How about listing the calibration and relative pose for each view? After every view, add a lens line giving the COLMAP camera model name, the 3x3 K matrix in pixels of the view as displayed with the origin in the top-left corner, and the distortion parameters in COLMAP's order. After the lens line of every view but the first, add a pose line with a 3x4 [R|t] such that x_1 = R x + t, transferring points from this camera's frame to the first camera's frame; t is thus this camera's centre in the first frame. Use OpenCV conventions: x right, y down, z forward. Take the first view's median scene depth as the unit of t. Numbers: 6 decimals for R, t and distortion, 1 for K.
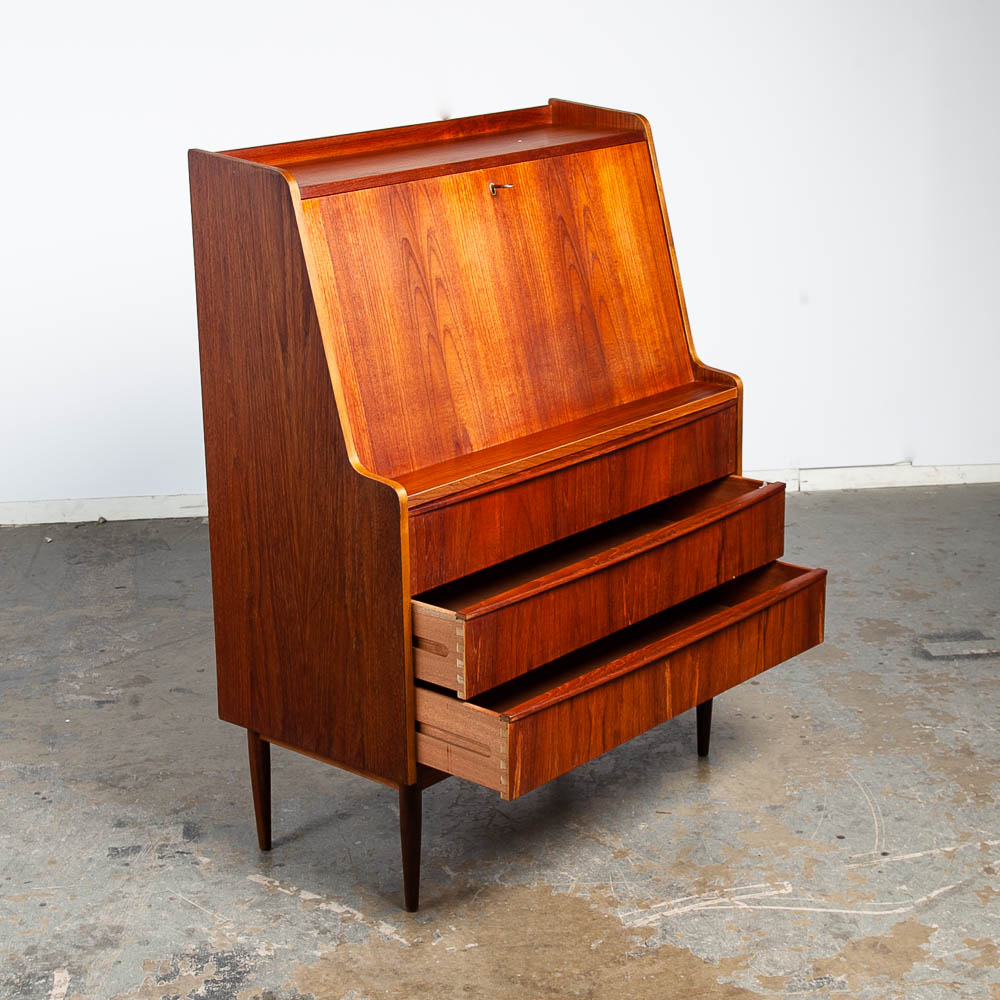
lens RADIAL K [[2165.9, 0, 498.8], [0, 2165.9, 435.3], [0, 0, 1]] dist [0.053832, 0.000000]
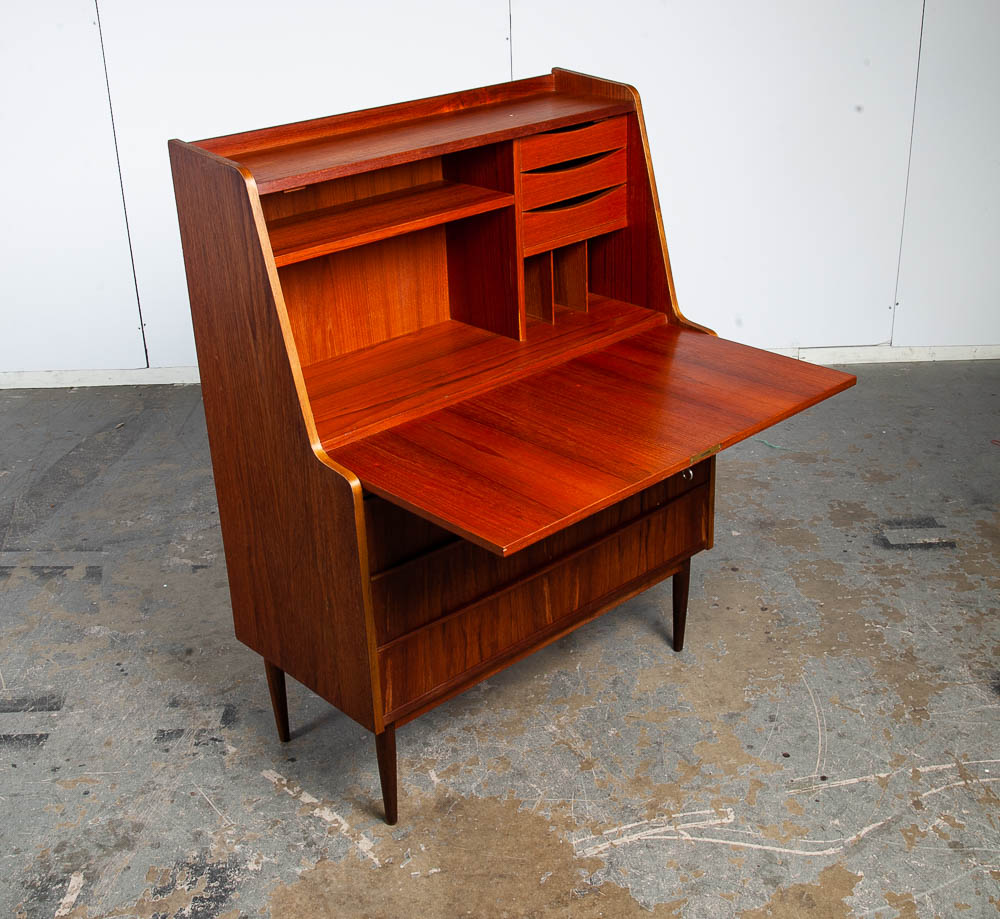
lens RADIAL K [[1342.5, 0, 493.3], [0, 1342.5, 435.1], [0, 0, 1]] dist [-0.035896, 0.000000]
pose [[0.993106, 0.025431, -0.114425, 0.085109], [-0.006741, 0.986956, 0.160849, -0.091192], [0.117023, -0.158969, 0.980324, 0.344819]]
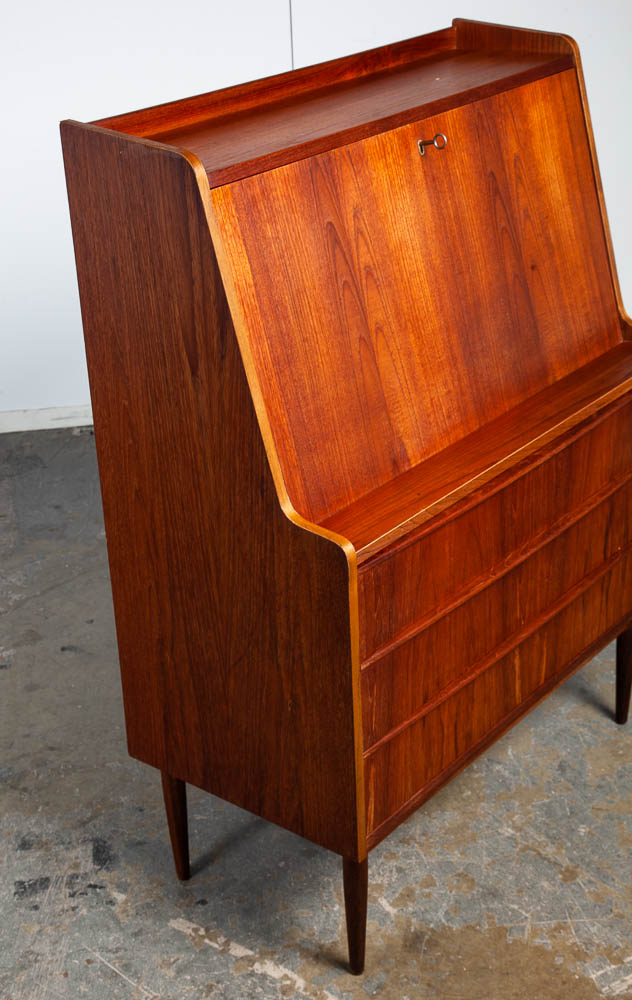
lens RADIAL K [[1520.4, 0, 273.1], [0, 1520.4, 498.8], [0, 0, 1]] dist [0.159927, 0.000000]
pose [[0.999184, -0.039528, 0.008242, -0.070619], [0.037453, 0.983571, 0.176591, -0.087208], [-0.015087, -0.176139, 0.984250, 0.392883]]
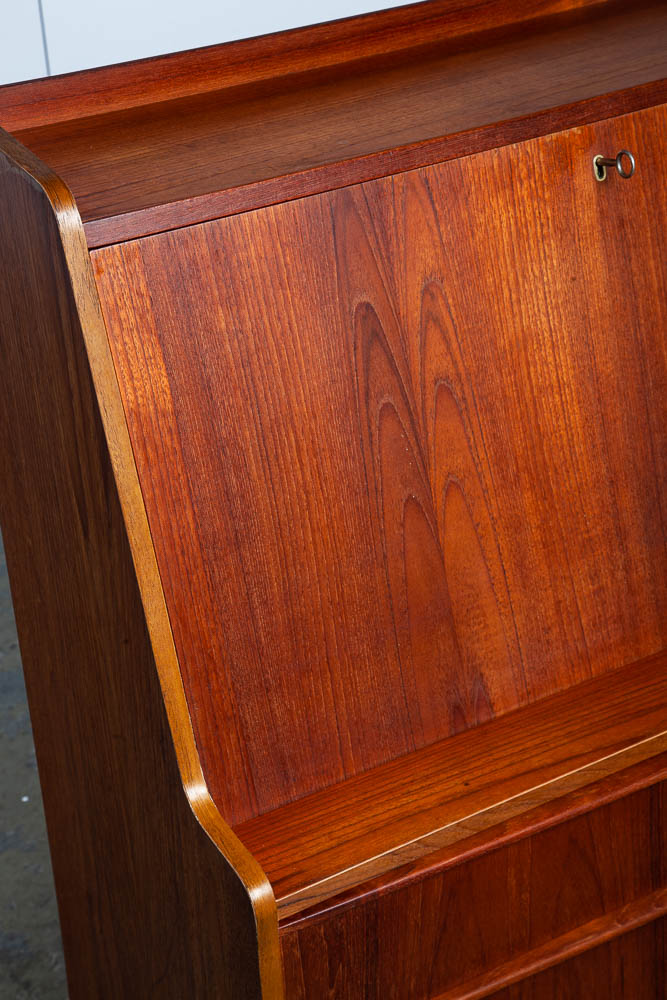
lens RADIAL K [[1854.9, 0, 331.8], [0, 1854.9, 504.4], [0, 0, 1]] dist [0.242309, 0.000000]
pose [[0.949839, 0.124630, -0.286835, 0.068893], [-0.046759, 0.963449, 0.263780, -0.148943], [0.309225, -0.237137, 0.920948, 0.588215]]
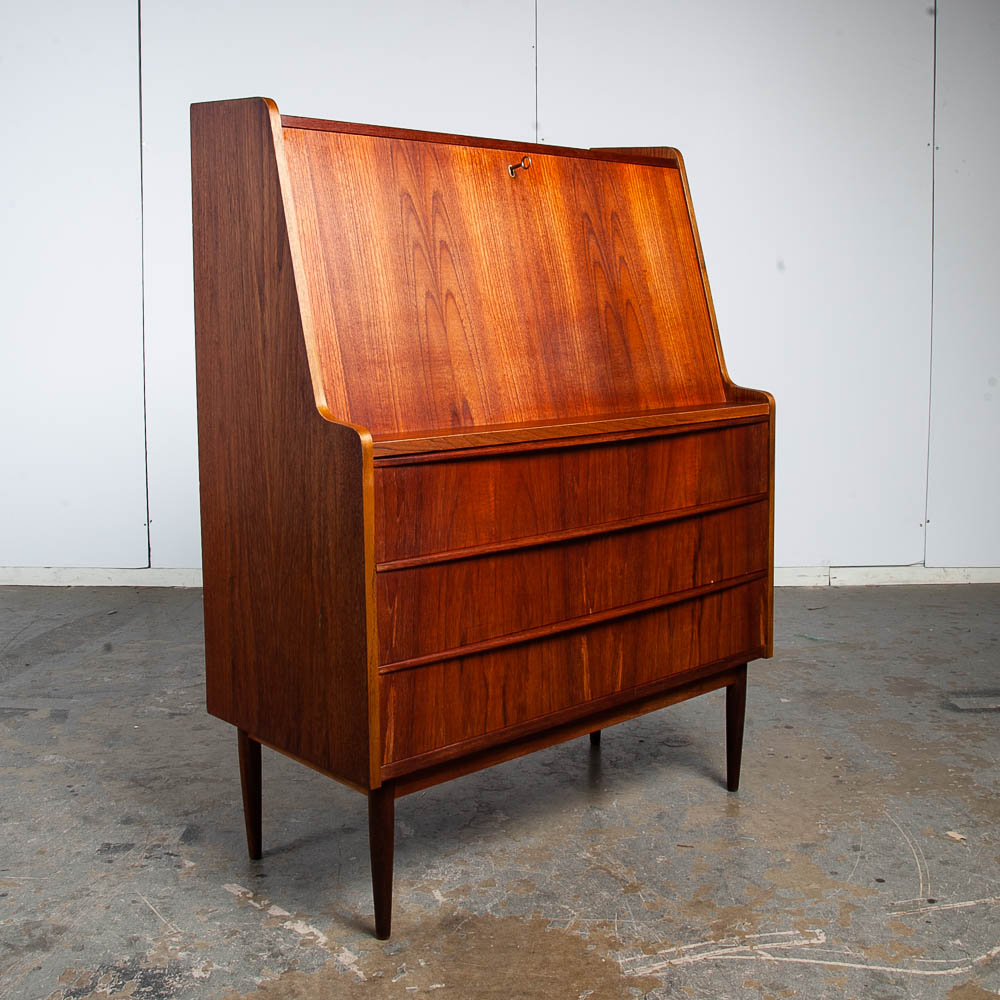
lens RADIAL K [[1248.5, 0, 480.9], [0, 1248.5, 410.2], [0, 0, 1]] dist [-0.099731, 0.000000]
pose [[0.991032, 0.015464, -0.132724, 0.059941], [-0.038965, 0.983557, -0.176347, 0.092386], [0.127815, 0.179937, 0.975339, 0.471929]]
